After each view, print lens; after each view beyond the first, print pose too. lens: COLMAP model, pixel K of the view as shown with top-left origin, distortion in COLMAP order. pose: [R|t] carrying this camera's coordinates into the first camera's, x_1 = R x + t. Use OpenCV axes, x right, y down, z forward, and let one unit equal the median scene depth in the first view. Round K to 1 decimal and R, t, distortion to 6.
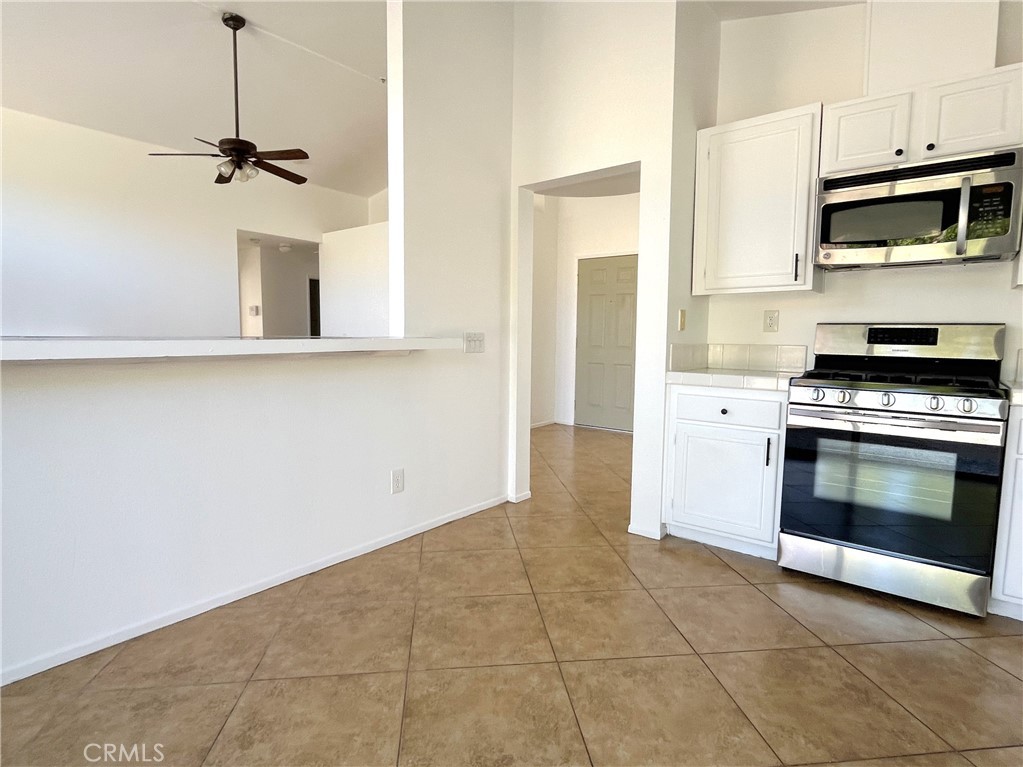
lens RADIAL K [[545.8, 0, 511.5], [0, 545.8, 383.5], [0, 0, 1]] dist [0.000898, 0.000231]
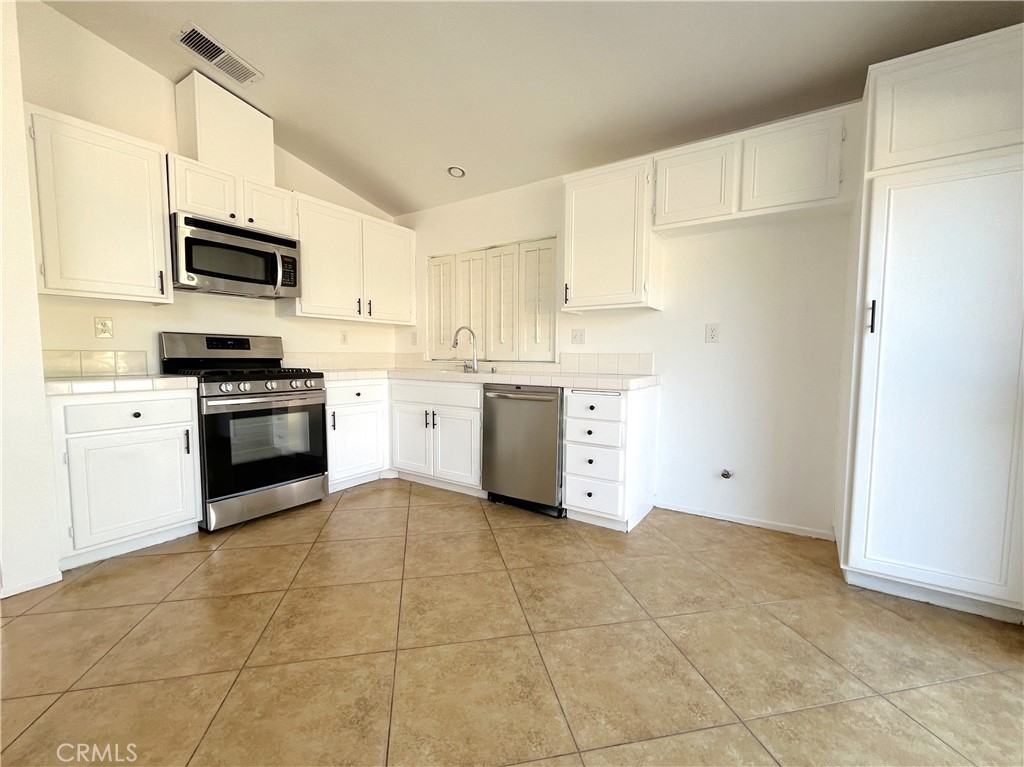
lens RADIAL K [[426.9, 0, 512.0], [0, 426.9, 383.5], [0, 0, 1]] dist [0.000759, -0.000068]
pose [[-0.069845, -0.084122, 0.994005, -0.476308], [0.079047, 0.992838, 0.089577, -0.025876], [-0.994421, 0.084830, -0.062695, 0.361243]]
